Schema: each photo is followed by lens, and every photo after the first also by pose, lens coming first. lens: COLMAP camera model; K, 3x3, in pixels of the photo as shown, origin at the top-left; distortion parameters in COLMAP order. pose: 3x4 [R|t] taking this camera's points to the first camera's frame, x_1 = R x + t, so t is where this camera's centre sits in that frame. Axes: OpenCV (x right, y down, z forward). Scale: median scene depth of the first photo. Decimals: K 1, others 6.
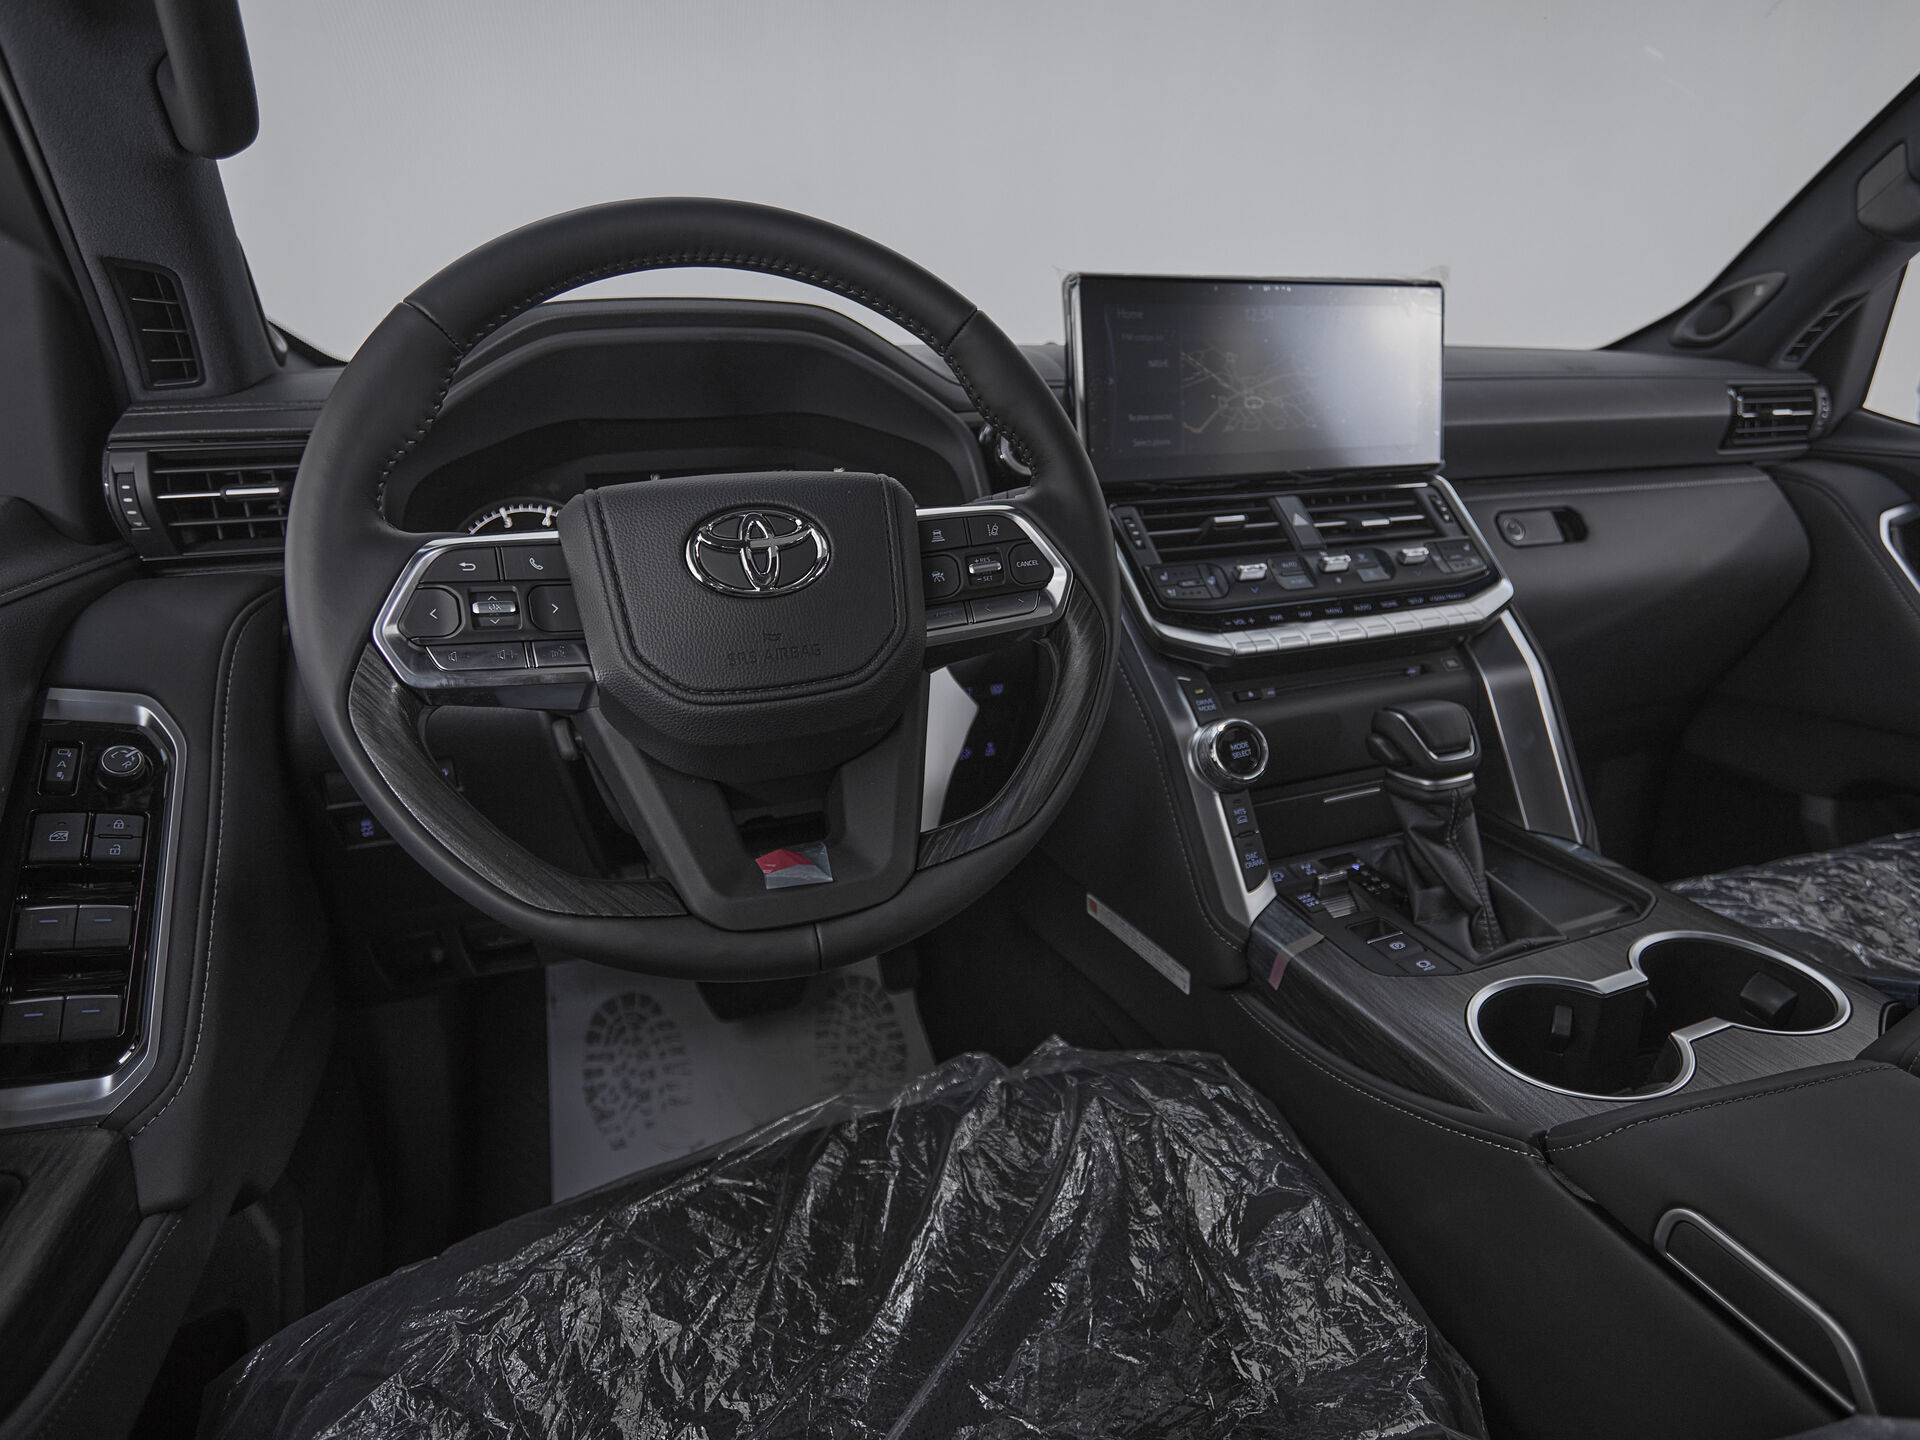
lens RADIAL K [[1037.9, 0, 1047.9], [0, 1037.9, 740.7], [0, 0, 1]] dist [-0.004208, 0.001236]
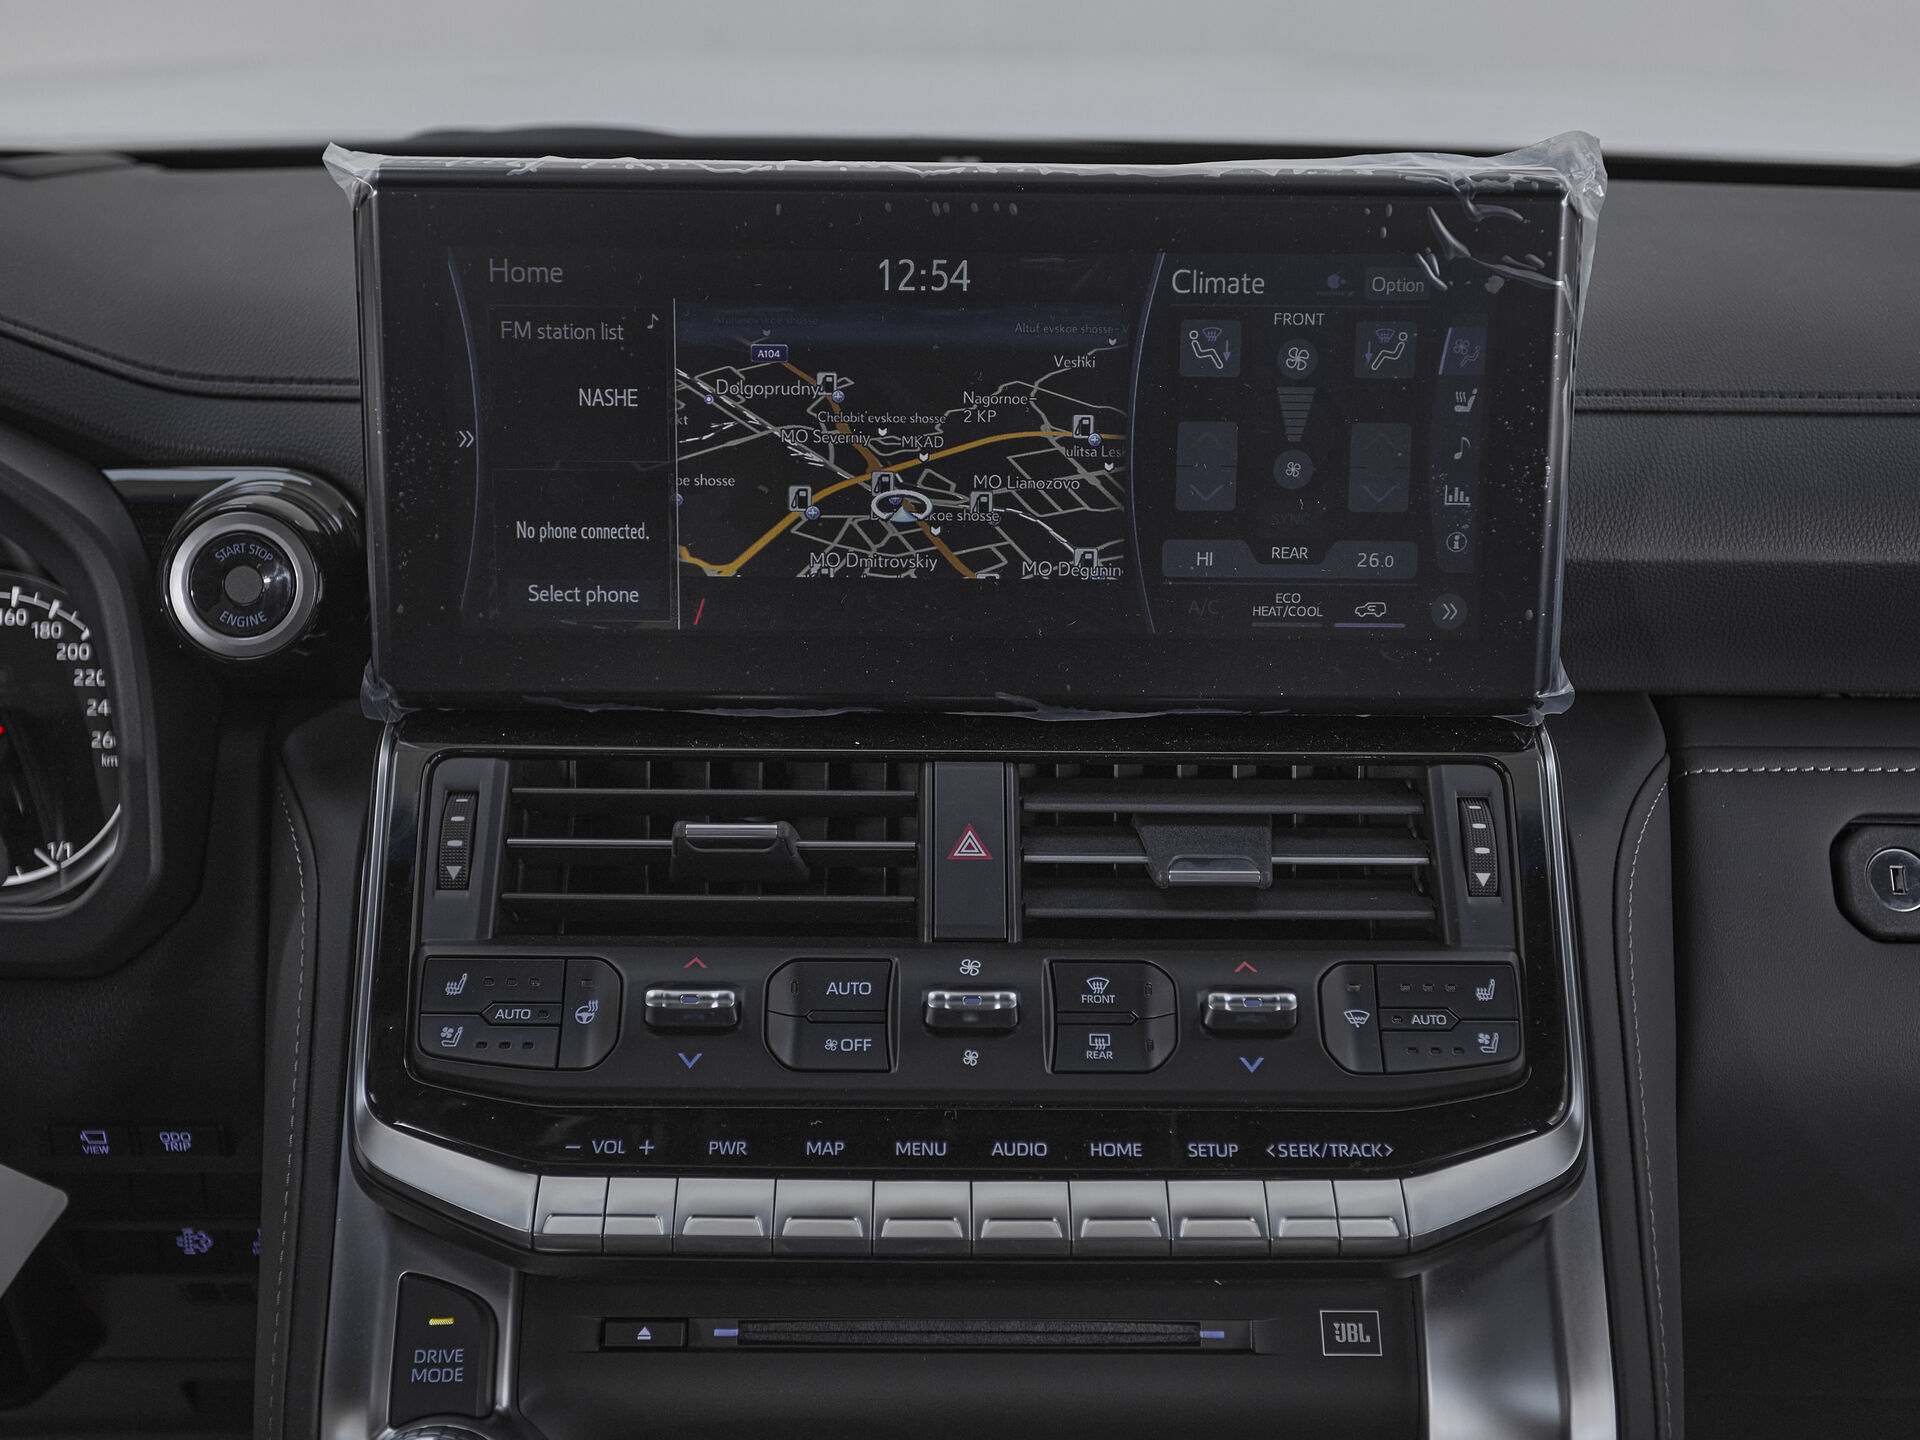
lens RADIAL K [[2467.6, 0, 962.4], [0, 2467.6, 697.9], [0, 0, 1]] dist [0.012858, 0.000000]
pose [[0.924544, 0.150675, -0.350021, 0.537766], [-0.150073, 0.988249, 0.029013, -0.290904], [0.350279, 0.025705, 0.936292, 0.201609]]
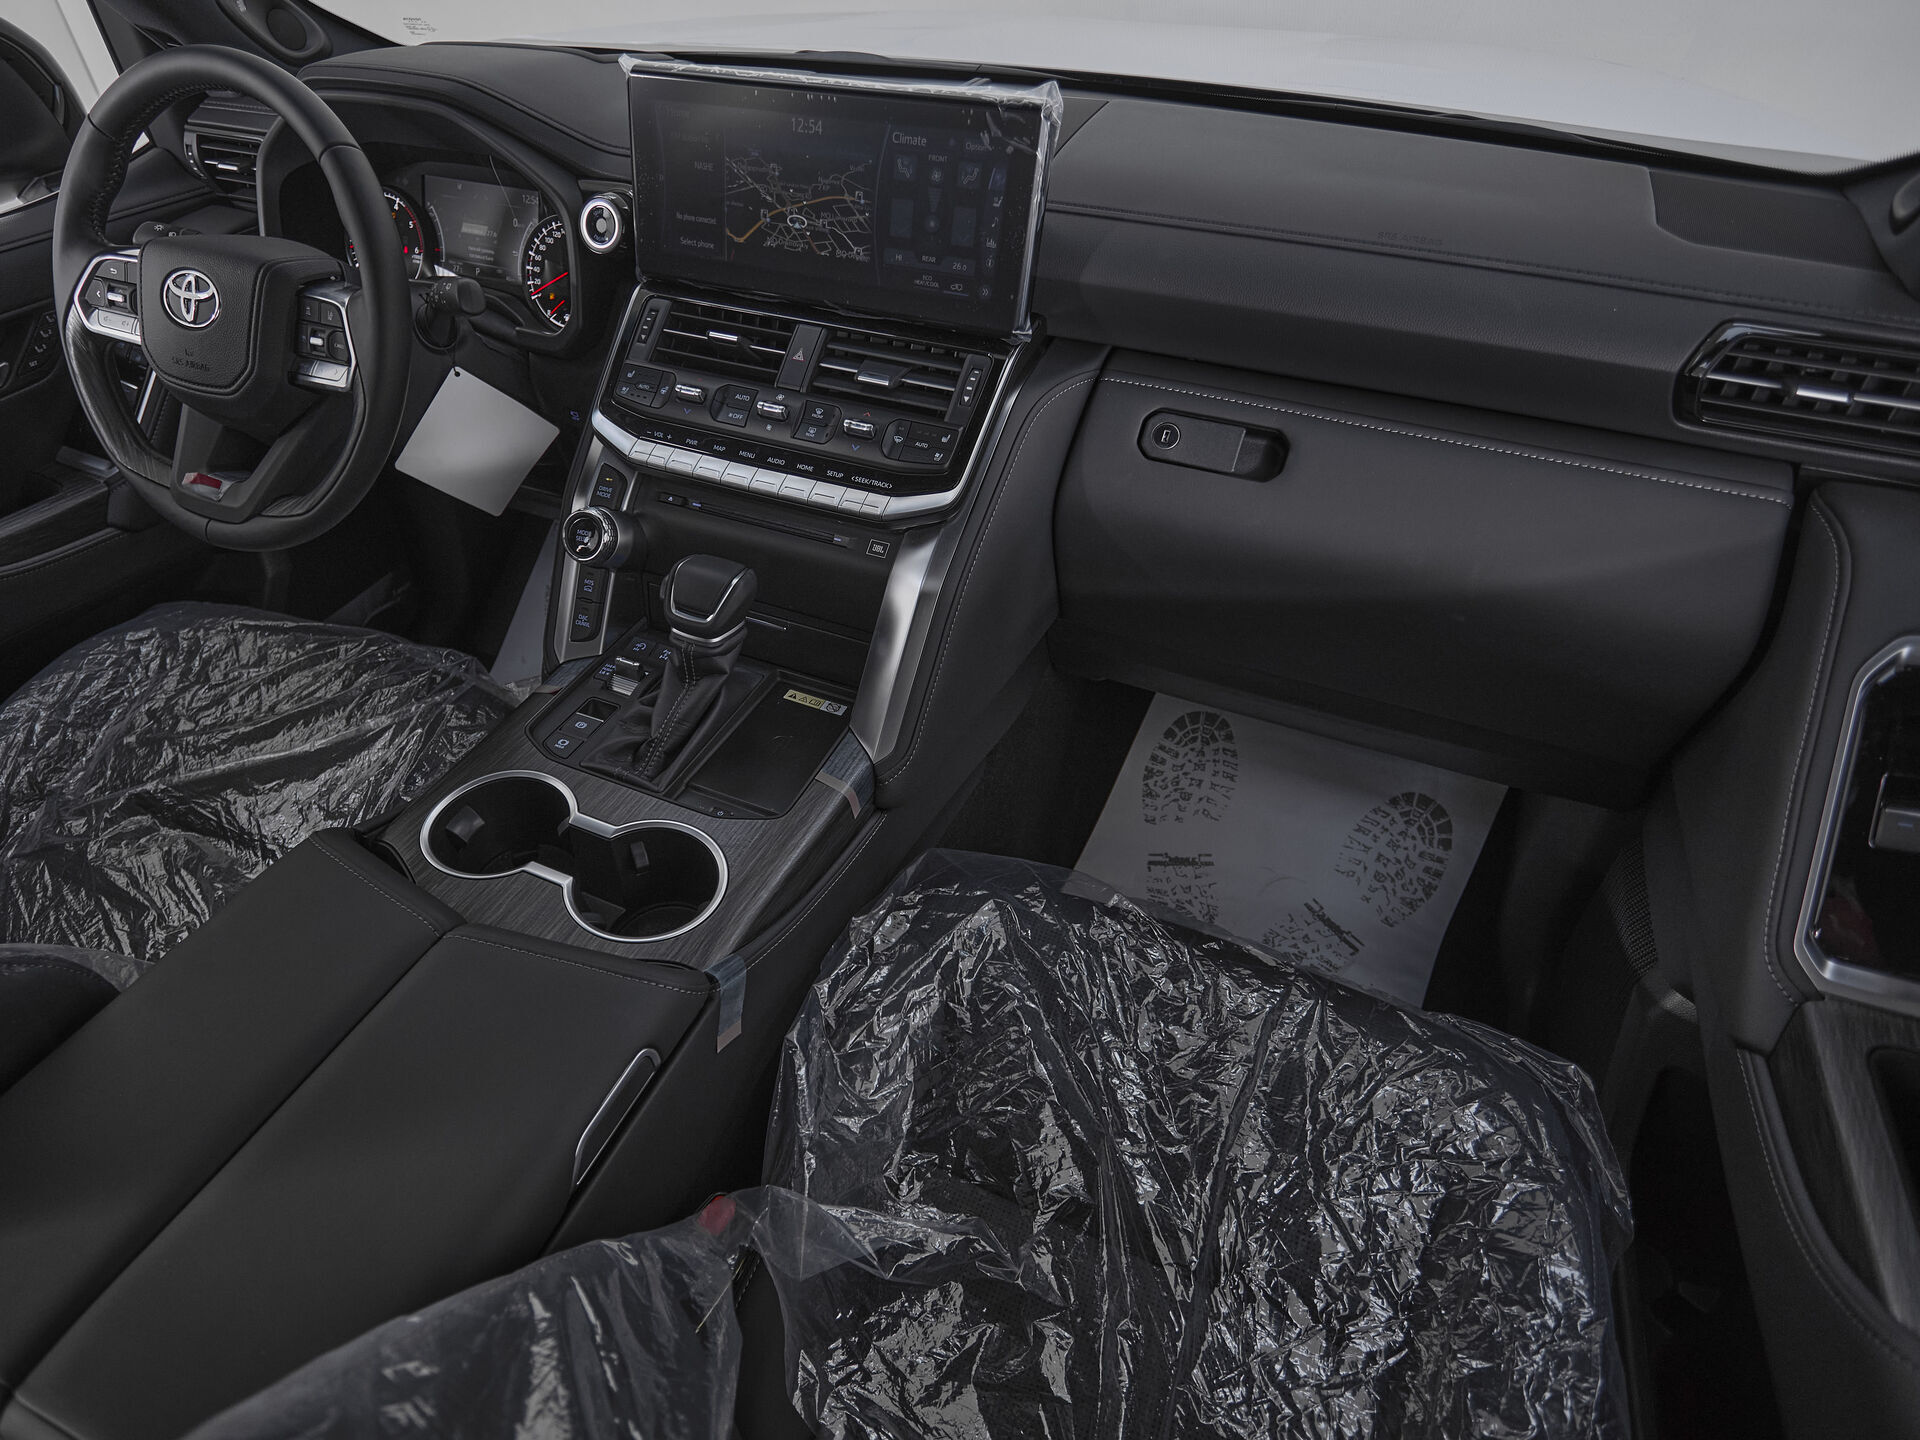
lens RADIAL K [[1037.9, 0, 854.5], [0, 1037.9, 725.9], [0, 0, 1]] dist [-0.004208, 0.001236]
pose [[0.672389, 0.497447, -0.548123, 1.028903], [-0.263307, 0.852817, 0.450970, -0.380275], [0.691782, -0.158902, 0.704406, 0.268811]]
